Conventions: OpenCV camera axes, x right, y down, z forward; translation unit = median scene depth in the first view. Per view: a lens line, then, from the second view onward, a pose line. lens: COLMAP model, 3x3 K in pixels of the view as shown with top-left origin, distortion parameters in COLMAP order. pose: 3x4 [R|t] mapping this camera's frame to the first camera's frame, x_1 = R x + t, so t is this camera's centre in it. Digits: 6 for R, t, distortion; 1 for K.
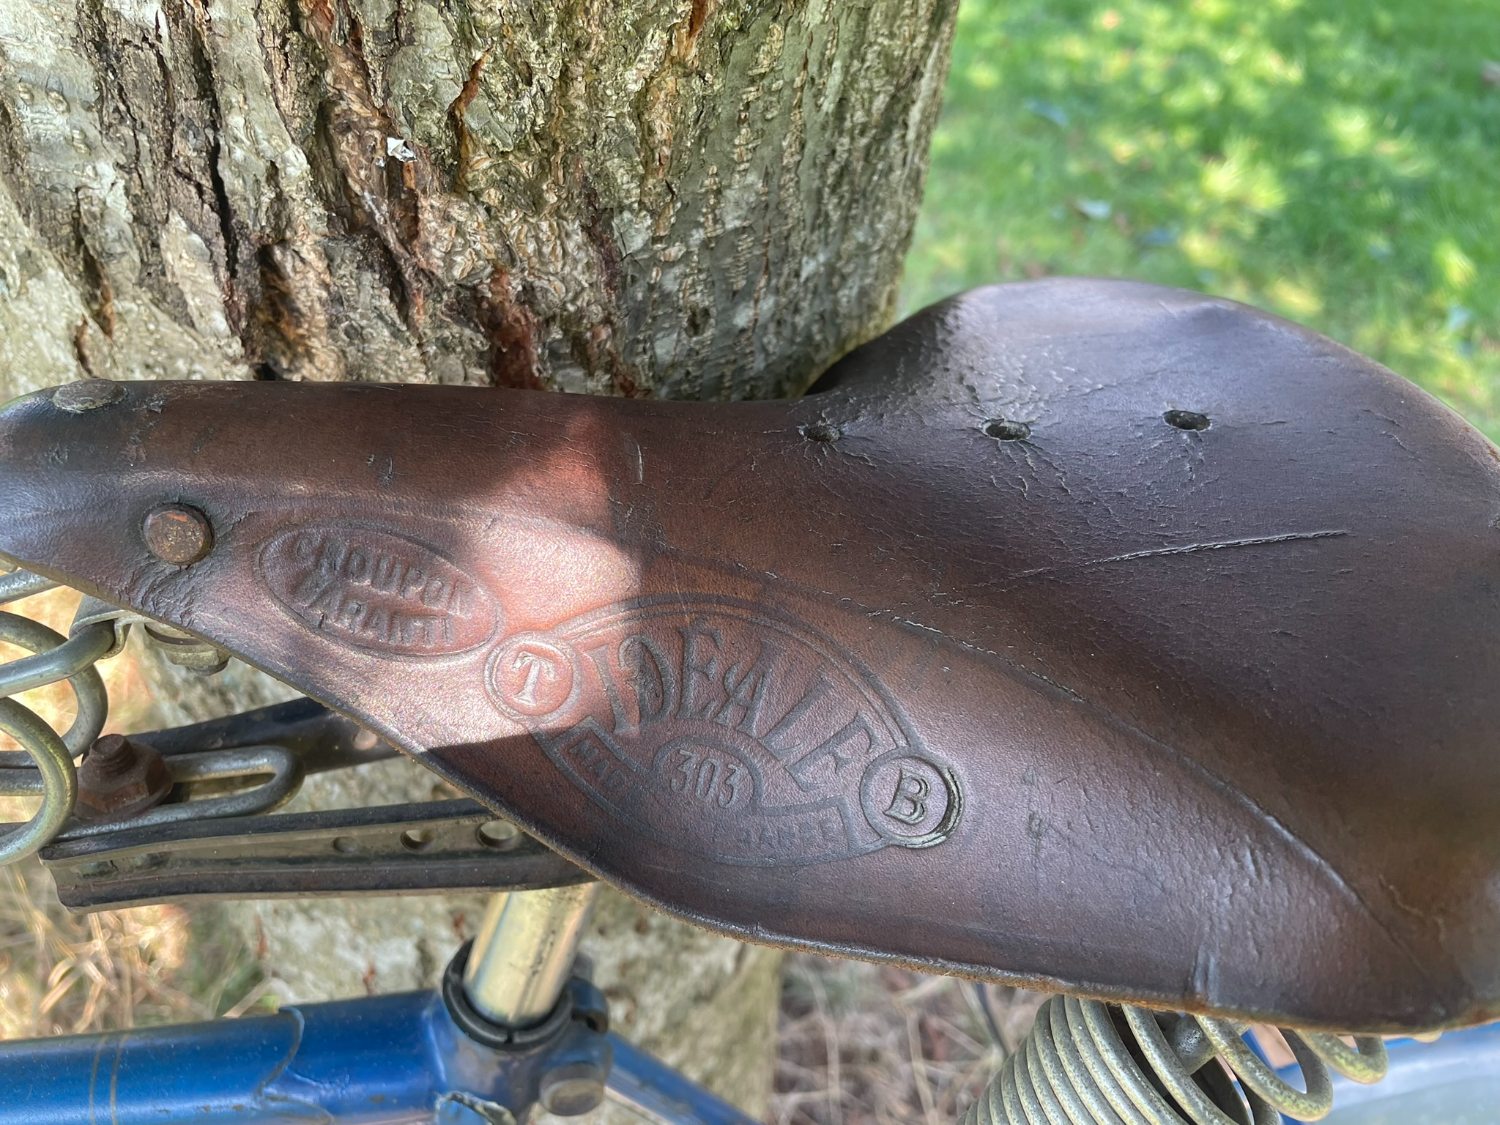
lens RADIAL K [[1155.3, 0, 728.3], [0, 1155.3, 564.5], [0, 0, 1]] dist [0.078138, -0.101878]
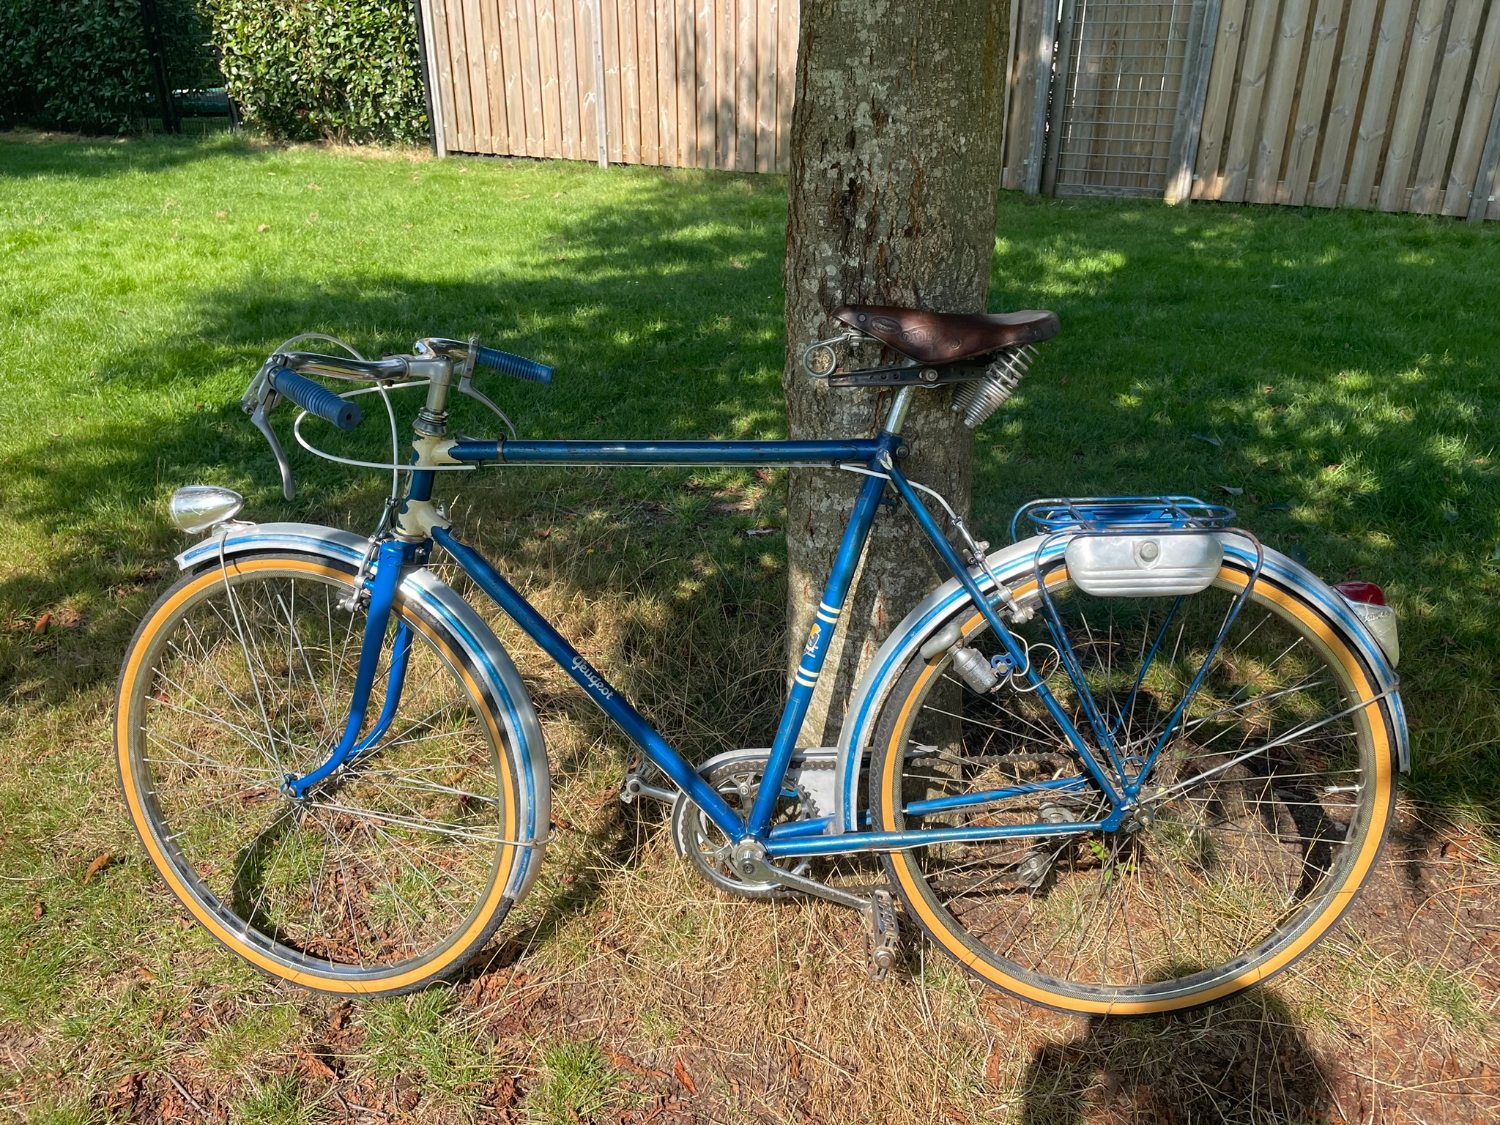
lens RADIAL K [[1155.3, 0, 728.3], [0, 1155.3, 564.5], [0, 0, 1]] dist [0.078138, -0.101878]
pose [[0.973133, 0.011163, -0.229972, 0.034511], [-0.088103, 0.940861, -0.327137, 0.306133], [0.212719, 0.338609, 0.916567, -0.425598]]
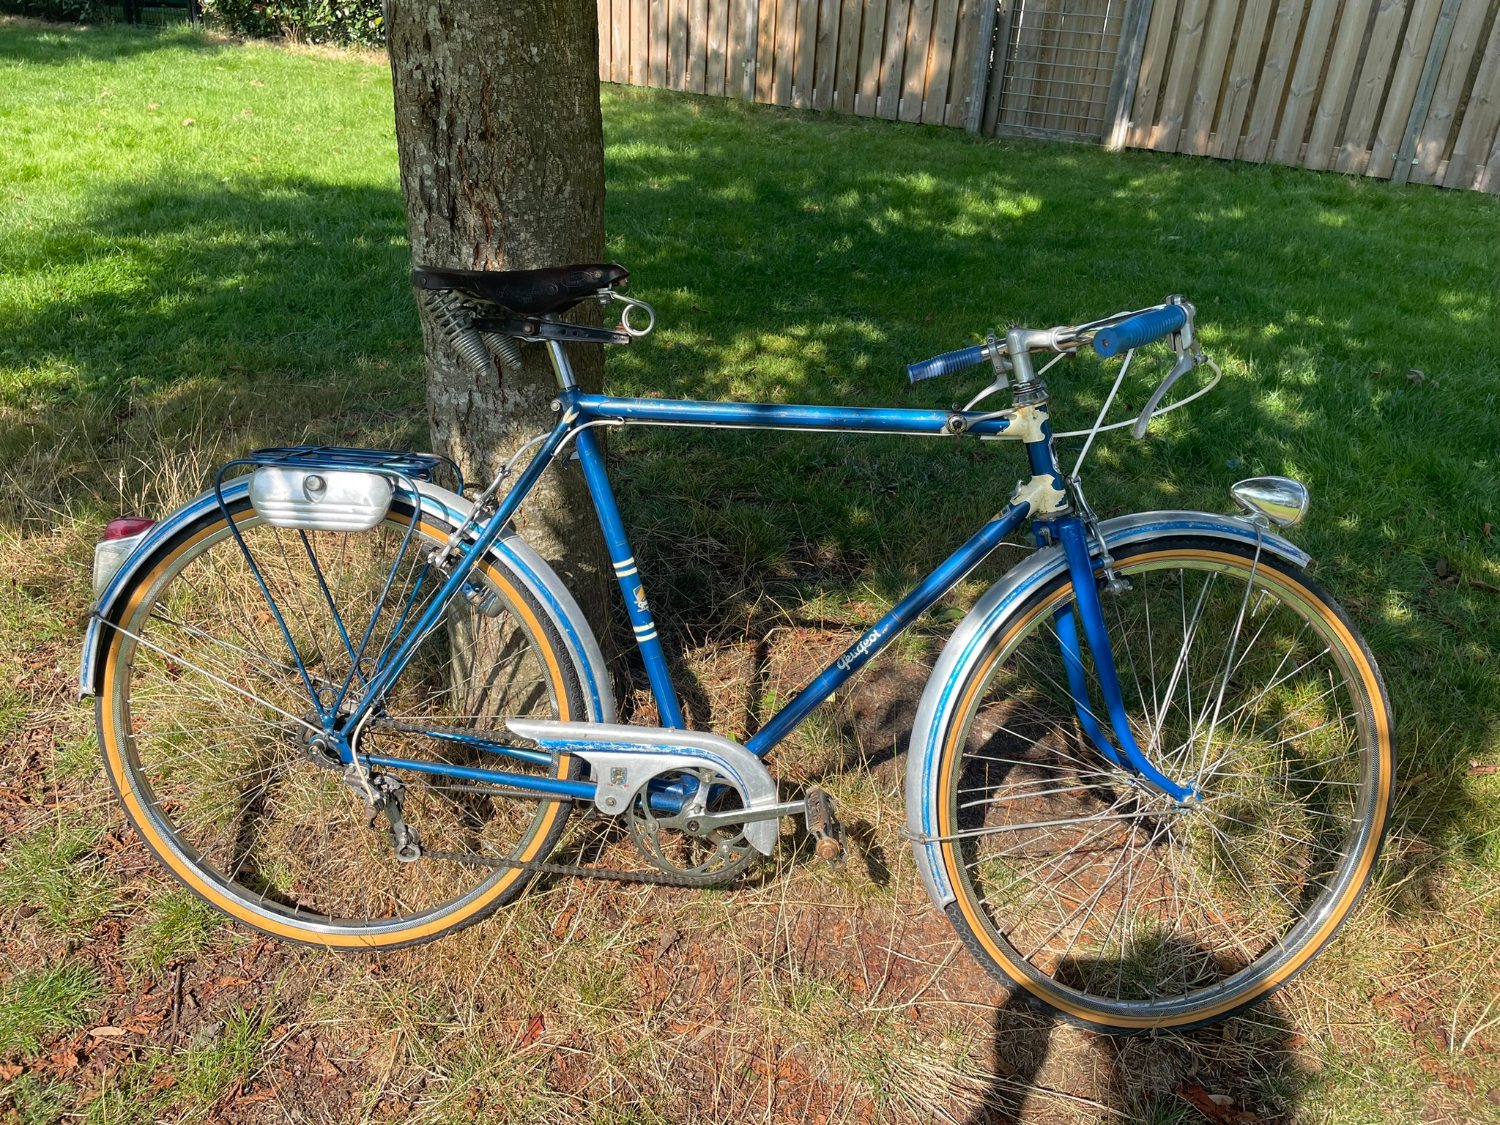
lens RADIAL K [[1159.6, 0, 750.0], [0, 1159.6, 562.5], [0, 0, 1]] dist [0.076355, -0.101743]
pose [[0.973034, 0.074603, -0.218265, 0.273029], [-0.135357, 0.950875, -0.278416, 0.317248], [0.186772, 0.300452, 0.935331, -0.412224]]
